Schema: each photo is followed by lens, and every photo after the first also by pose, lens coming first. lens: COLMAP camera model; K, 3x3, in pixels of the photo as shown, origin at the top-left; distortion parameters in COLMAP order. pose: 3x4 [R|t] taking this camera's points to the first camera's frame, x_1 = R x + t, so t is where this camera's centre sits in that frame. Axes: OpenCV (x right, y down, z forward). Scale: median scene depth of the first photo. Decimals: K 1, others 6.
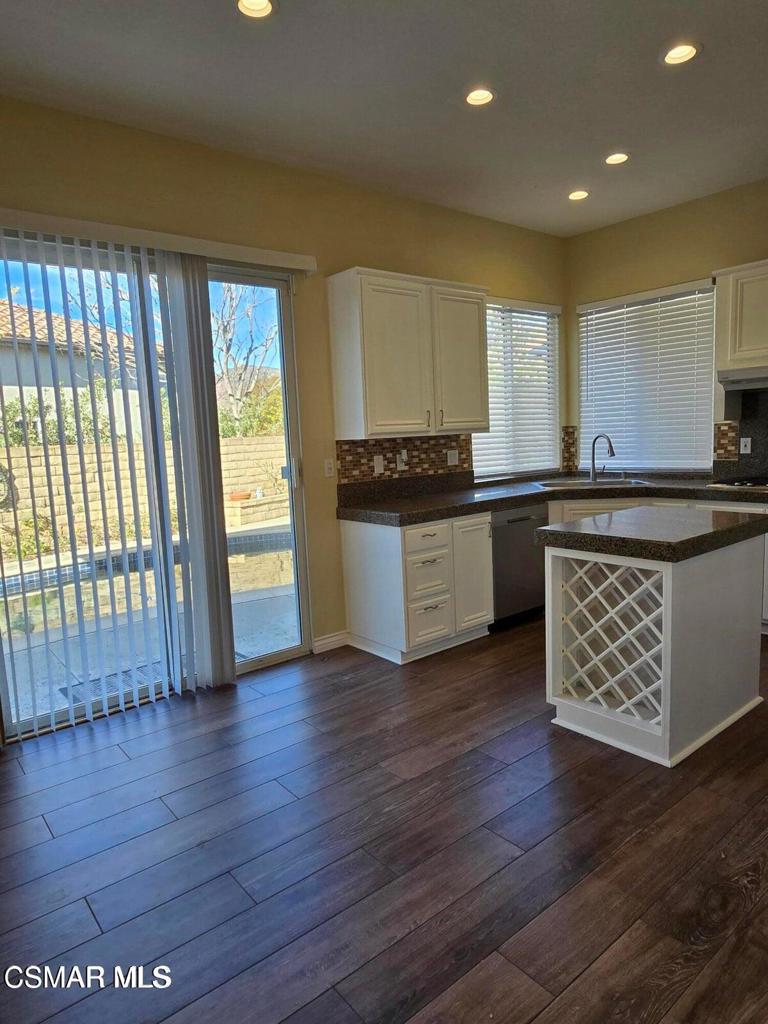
lens RADIAL K [[636.1, 0, 377.6], [0, 636.1, 513.7], [0, 0, 1]] dist [-0.000883, -0.001390]
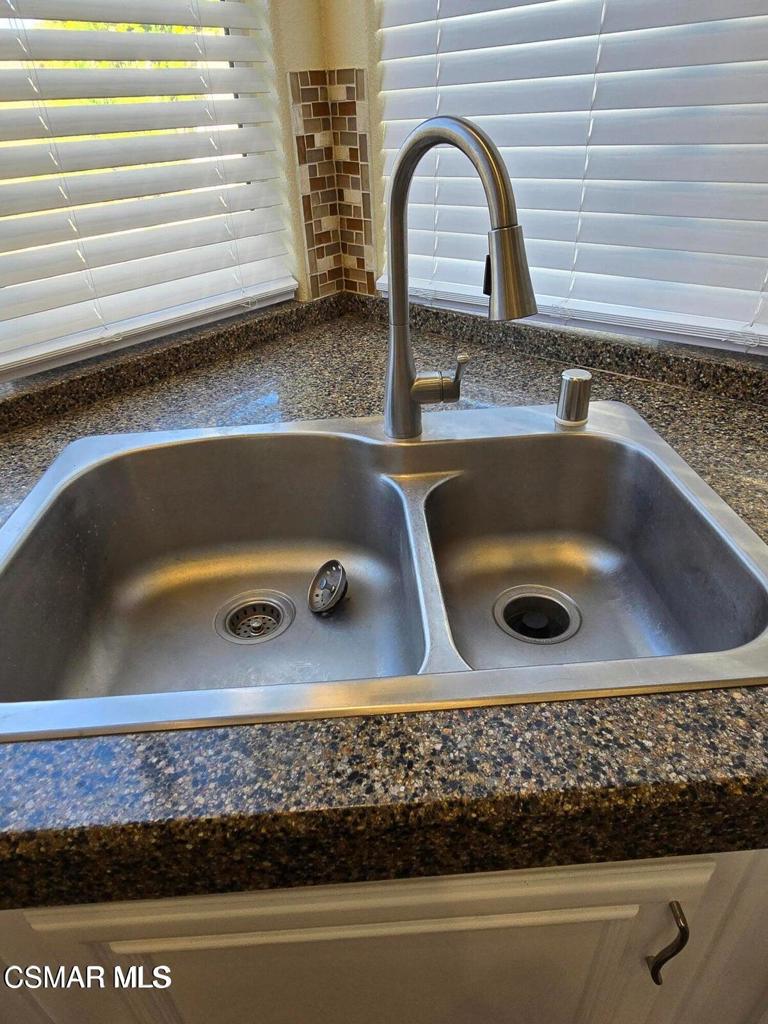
lens RADIAL K [[636.1, 0, 377.6], [0, 636.1, 513.7], [0, 0, 1]] dist [-0.000883, -0.001390]
pose [[0.987150, -0.089170, 0.132600, 0.333587], [0.025470, 0.907015, 0.420328, -0.113107], [-0.157751, -0.411550, 0.897631, 0.909268]]
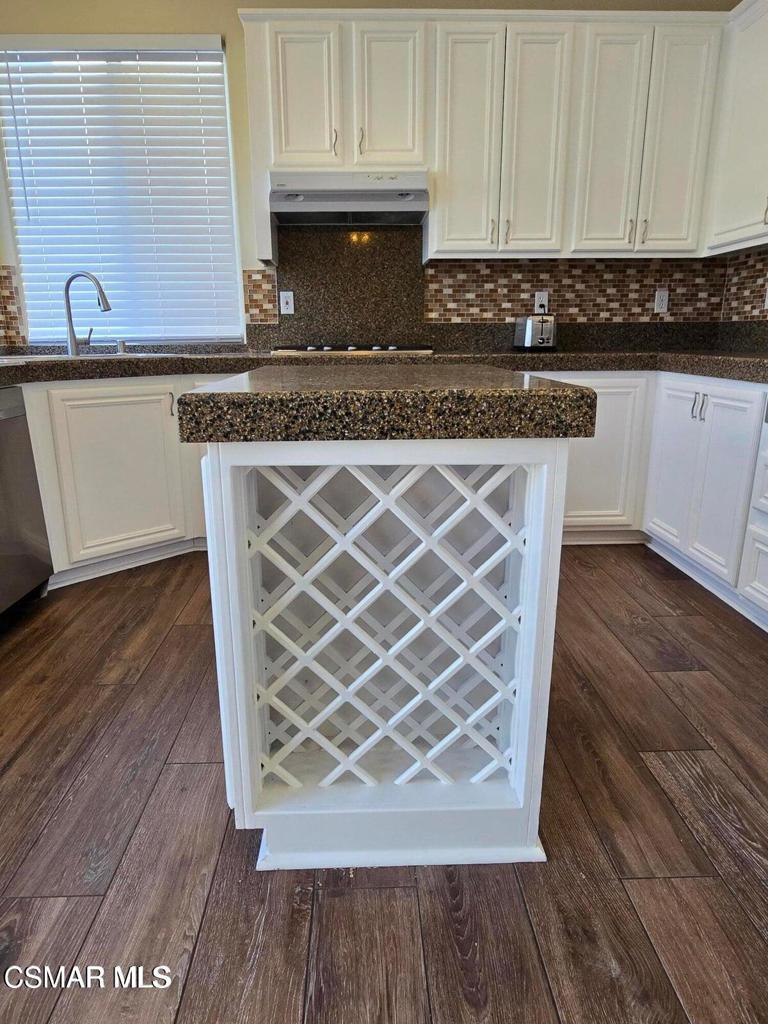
lens RADIAL K [[636.1, 0, 377.6], [0, 636.1, 513.7], [0, 0, 1]] dist [-0.000883, -0.001390]
pose [[0.603426, -0.172474, 0.778543, 0.024744], [0.081368, 0.984551, 0.155046, 0.027332], [-0.793256, -0.030210, 0.608138, 0.446771]]
